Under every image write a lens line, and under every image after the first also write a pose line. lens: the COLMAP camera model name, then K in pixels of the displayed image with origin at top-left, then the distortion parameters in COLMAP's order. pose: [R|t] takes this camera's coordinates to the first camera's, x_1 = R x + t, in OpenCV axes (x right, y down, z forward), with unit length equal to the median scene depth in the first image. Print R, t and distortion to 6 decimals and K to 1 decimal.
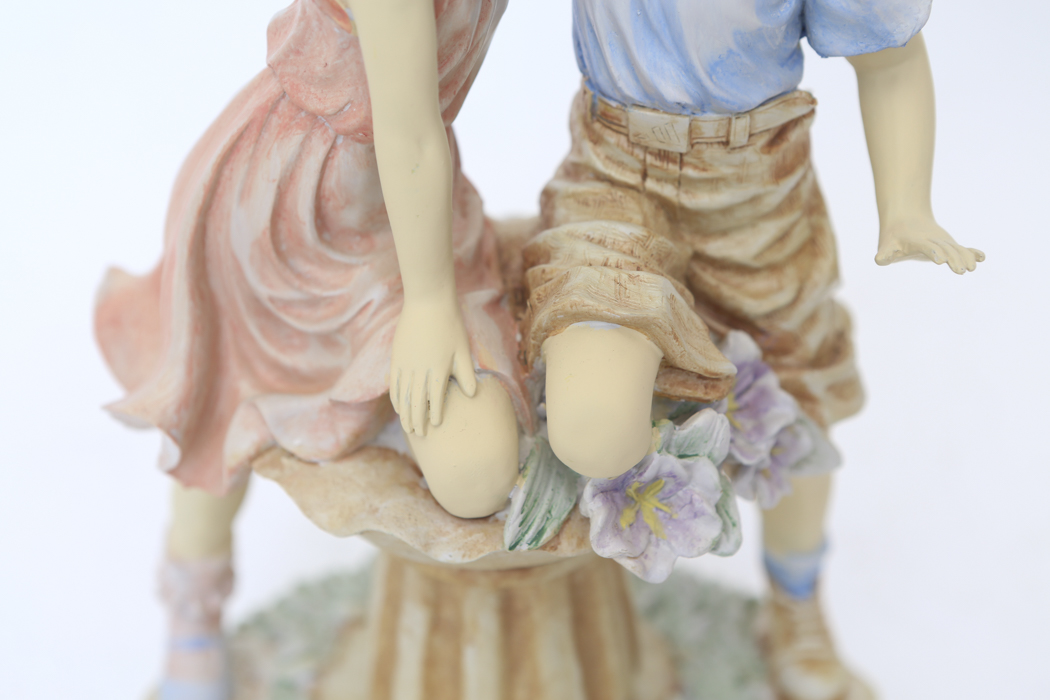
lens RADIAL K [[2164.5, 0, 518.3], [0, 2164.5, 351.0], [0, 0, 1]] dist [0.245645, 0.000000]
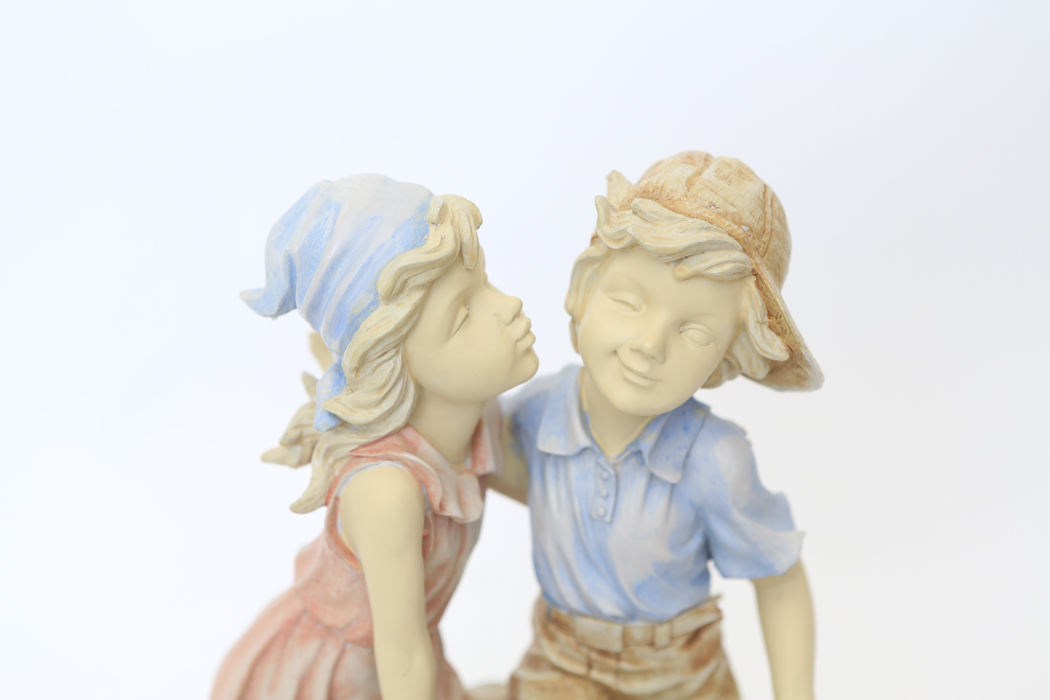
lens RADIAL K [[2164.5, 0, 527.4], [0, 2164.5, 349.1], [0, 0, 1]] dist [0.245645, 0.000000]
pose [[0.999998, -0.001330, 0.001661, 0.020529], [0.001595, 0.985179, -0.171523, -0.046881], [-0.001408, 0.171525, 0.985179, -0.281057]]
